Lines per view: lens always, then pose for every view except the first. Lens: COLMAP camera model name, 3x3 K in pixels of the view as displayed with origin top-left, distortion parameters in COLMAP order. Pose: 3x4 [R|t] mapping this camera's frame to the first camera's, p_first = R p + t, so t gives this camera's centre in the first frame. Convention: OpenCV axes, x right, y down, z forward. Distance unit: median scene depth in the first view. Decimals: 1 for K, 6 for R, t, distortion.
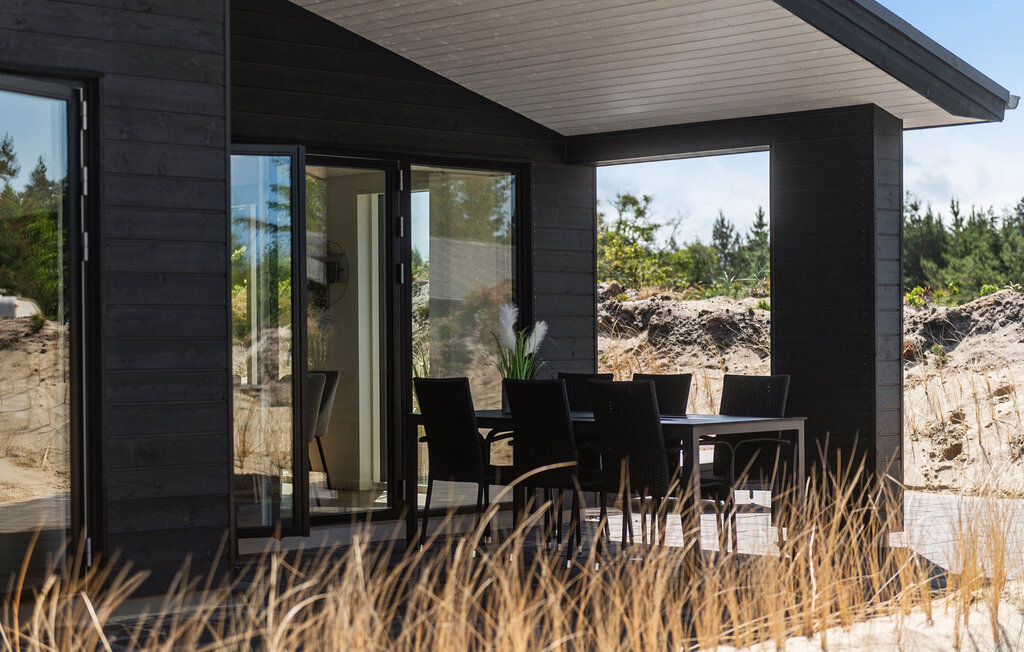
lens RADIAL K [[2081.3, 0, 512.1], [0, 2081.3, 326.4], [0, 0, 1]] dist [-0.000324, 0.000000]
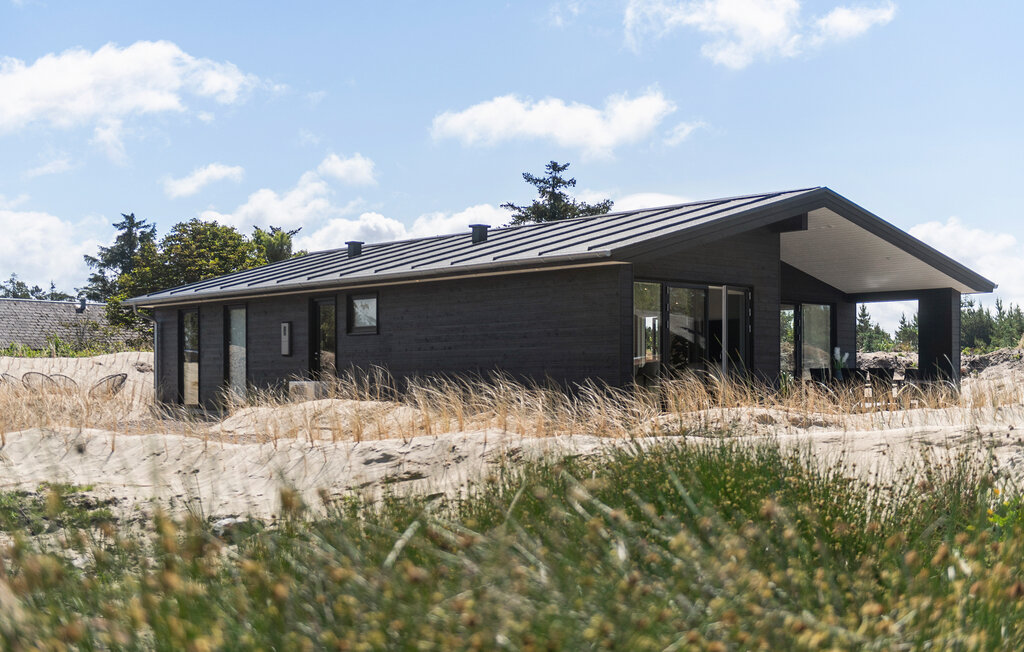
lens RADIAL K [[1538.4, 0, 511.6], [0, 1538.4, 326.0], [0, 0, 1]] dist [0.034774, 0.000000]
pose [[0.995078, 0.009278, -0.098657, -0.166506], [-0.013133, 0.999173, -0.038494, 0.034407], [0.098218, 0.039600, 0.994377, -0.897021]]
